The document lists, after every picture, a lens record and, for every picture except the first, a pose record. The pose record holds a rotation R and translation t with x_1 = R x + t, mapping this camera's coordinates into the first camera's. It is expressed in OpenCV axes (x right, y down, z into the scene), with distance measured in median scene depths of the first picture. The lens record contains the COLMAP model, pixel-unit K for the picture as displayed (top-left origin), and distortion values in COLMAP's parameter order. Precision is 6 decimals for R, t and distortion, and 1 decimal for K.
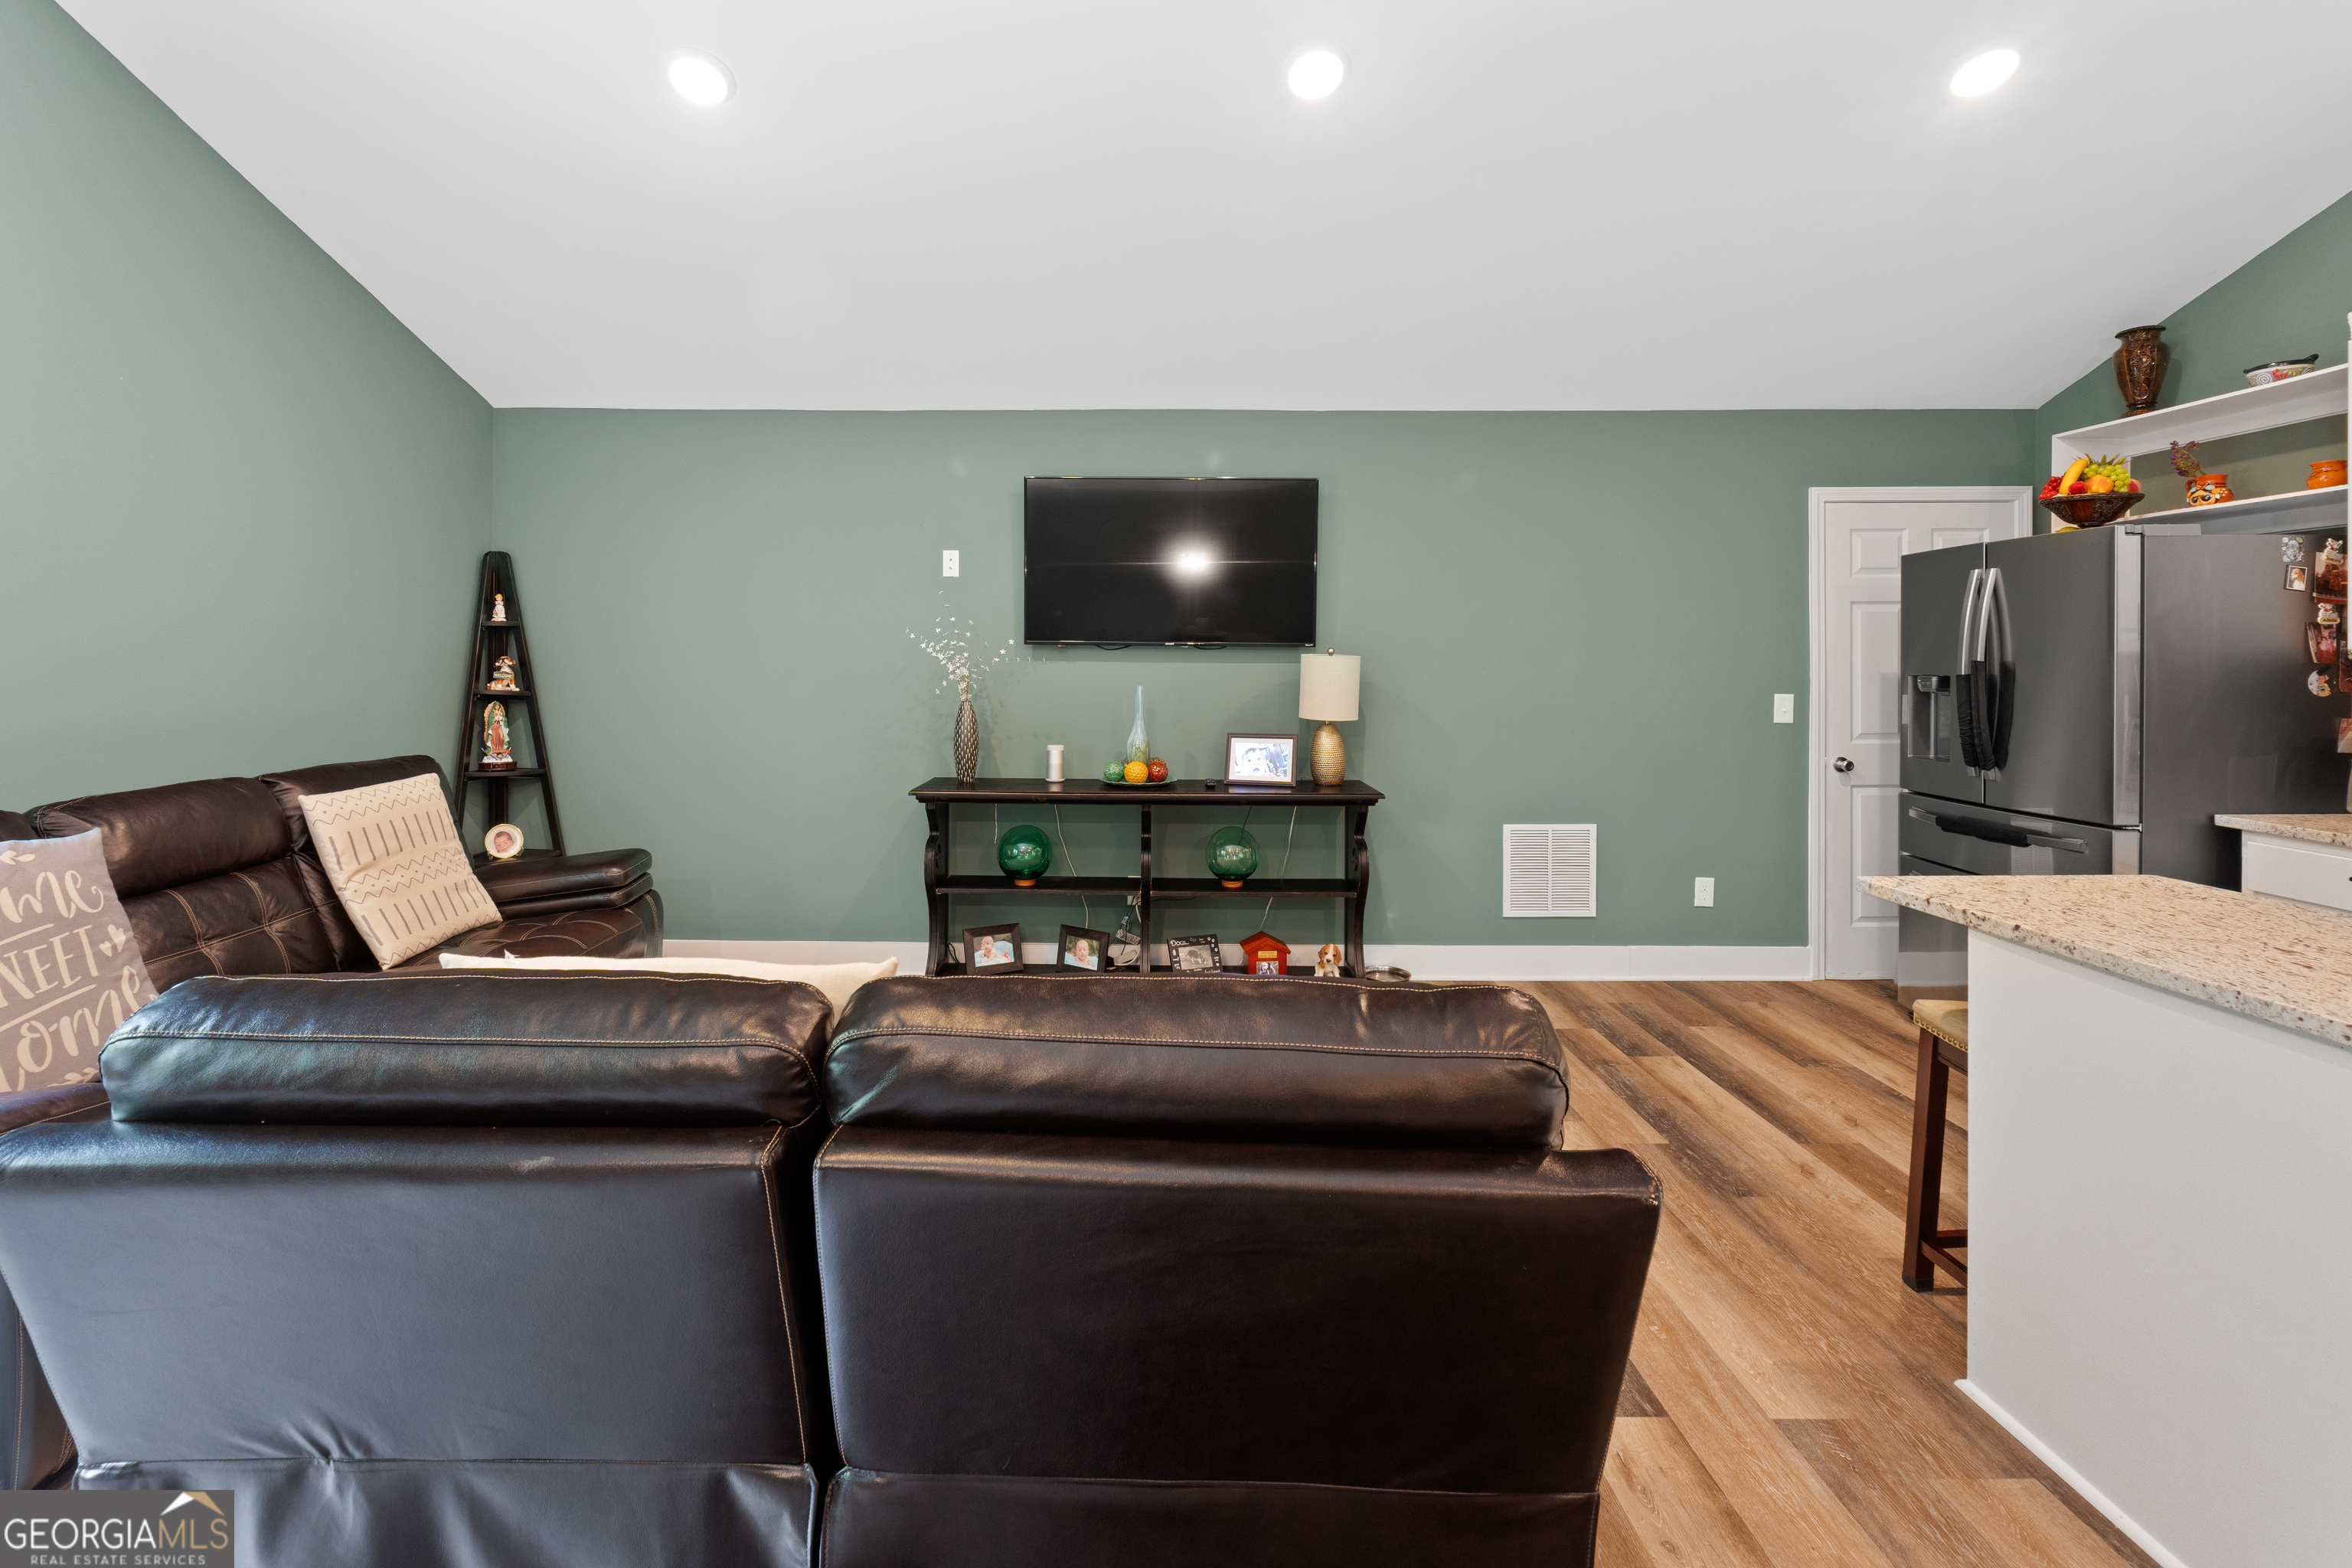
lens RADIAL K [[1040.9, 0, 1140.7], [0, 1040.9, 666.2], [0, 0, 1]] dist [-0.002239, -0.000470]
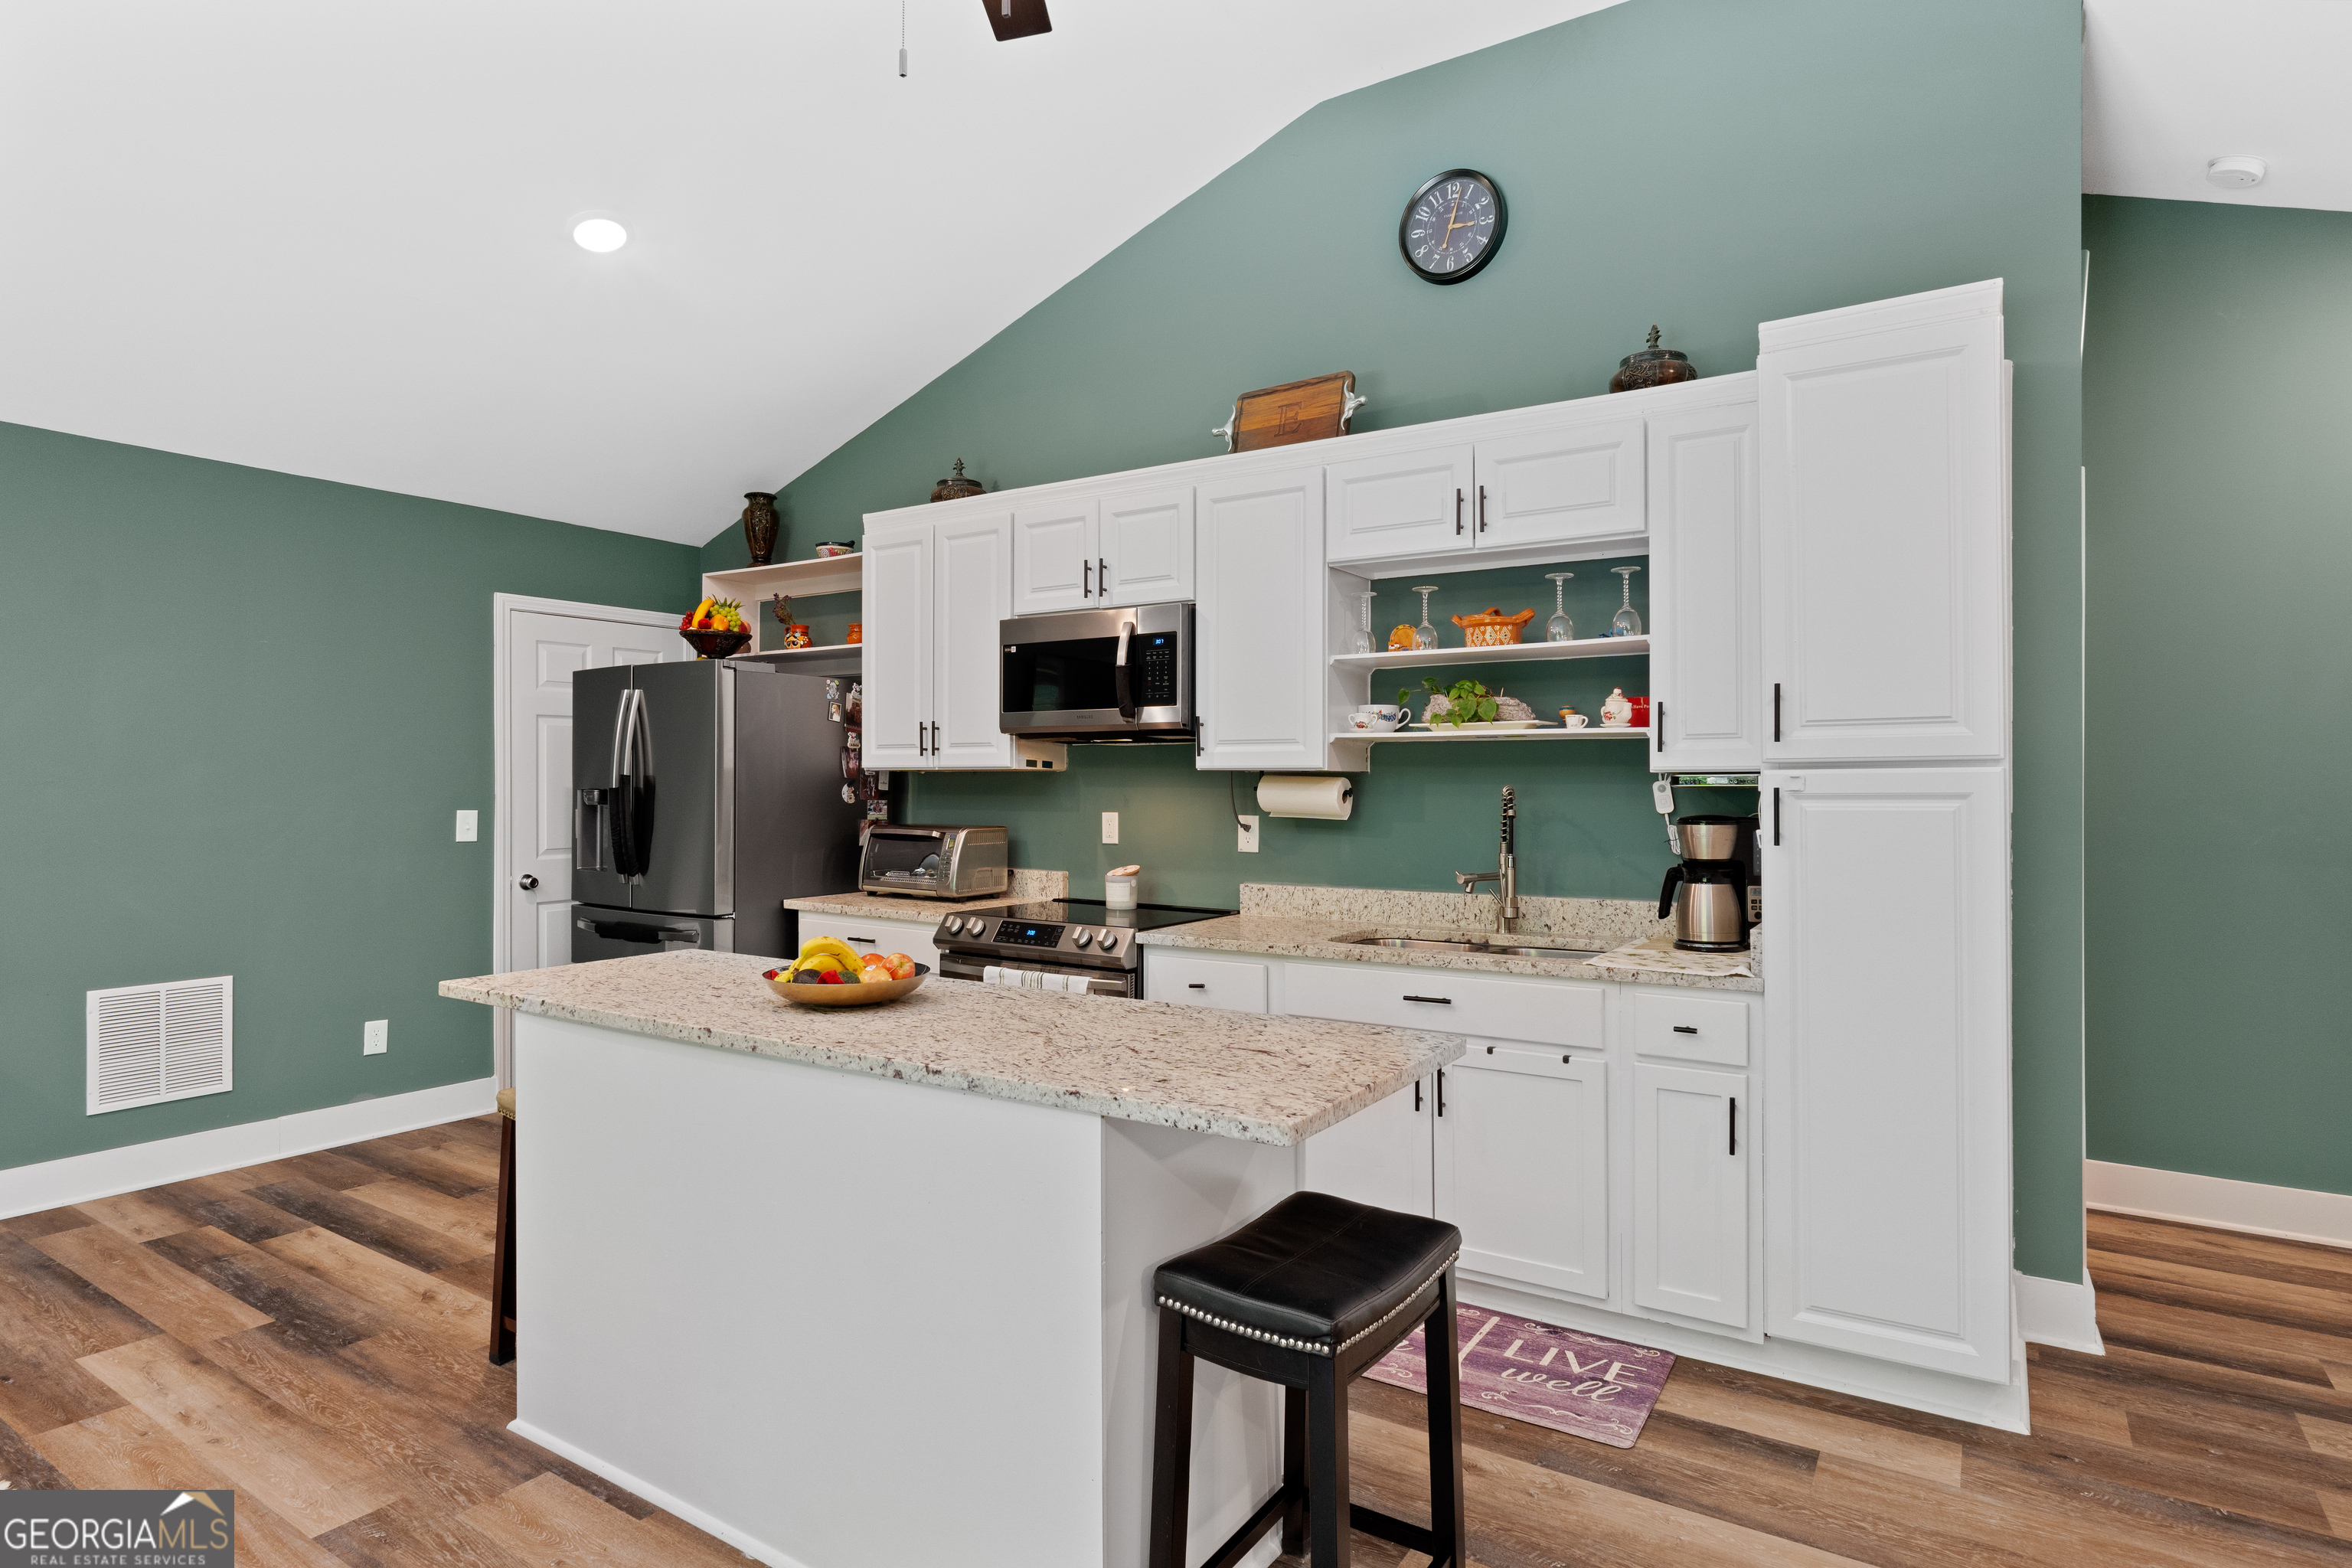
lens RADIAL K [[1248.1, 0, 1176.0], [0, 1248.1, 784.0], [0, 0, 1]] dist [-0.008455, -0.001622]
pose [[0.544278, 0.001488, 0.838903, 0.037709], [0.000203, 0.999998, -0.001905, 0.006960], [-0.838905, 0.001207, 0.544277, -0.178286]]
